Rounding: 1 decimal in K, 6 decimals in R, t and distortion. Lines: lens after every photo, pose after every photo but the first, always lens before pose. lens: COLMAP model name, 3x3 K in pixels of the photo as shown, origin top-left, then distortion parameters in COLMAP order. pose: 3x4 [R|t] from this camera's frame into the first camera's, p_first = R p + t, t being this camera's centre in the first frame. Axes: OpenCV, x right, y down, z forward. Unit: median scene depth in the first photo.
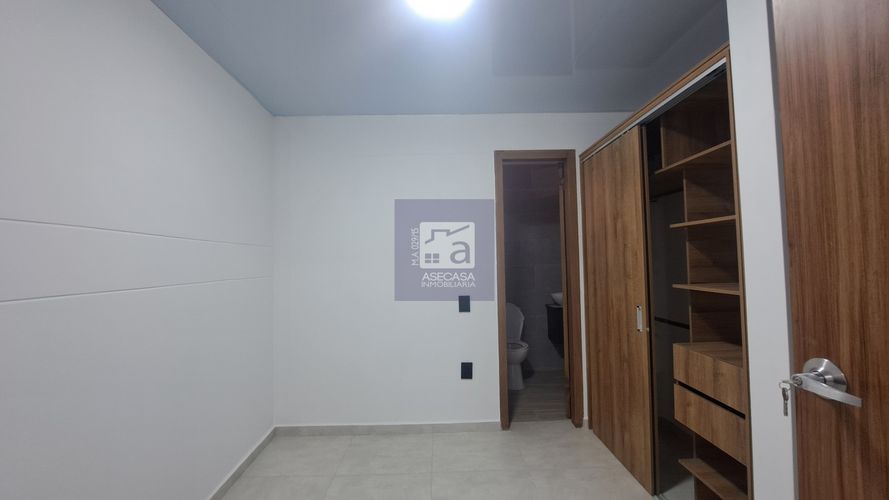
lens RADIAL K [[370.1, 0, 445.7], [0, 370.1, 246.1], [0, 0, 1]] dist [-0.000296, -0.000114]
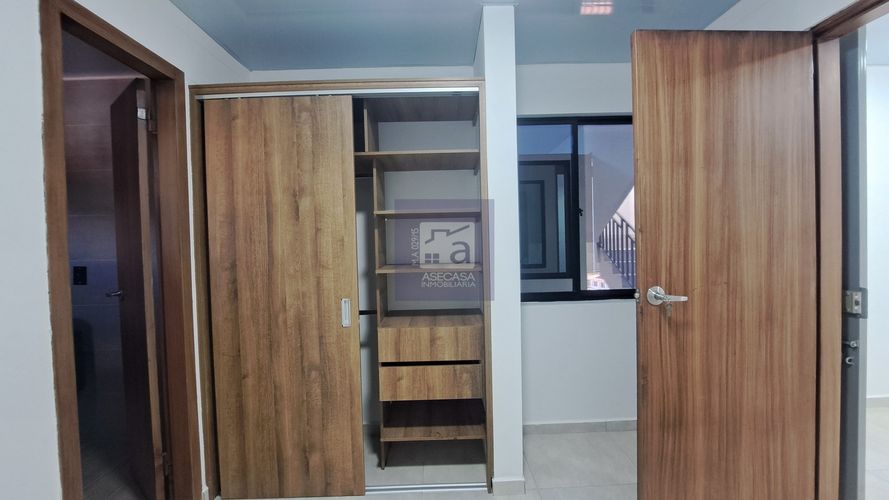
lens RADIAL K [[370.1, 0, 445.7], [0, 370.1, 246.1], [0, 0, 1]] dist [-0.000296, -0.000114]
pose [[-0.005690, -0.001464, 0.999983, -0.392918], [-0.013363, 0.999910, 0.001388, 0.033055], [-0.999895, -0.013355, -0.005709, 0.810478]]
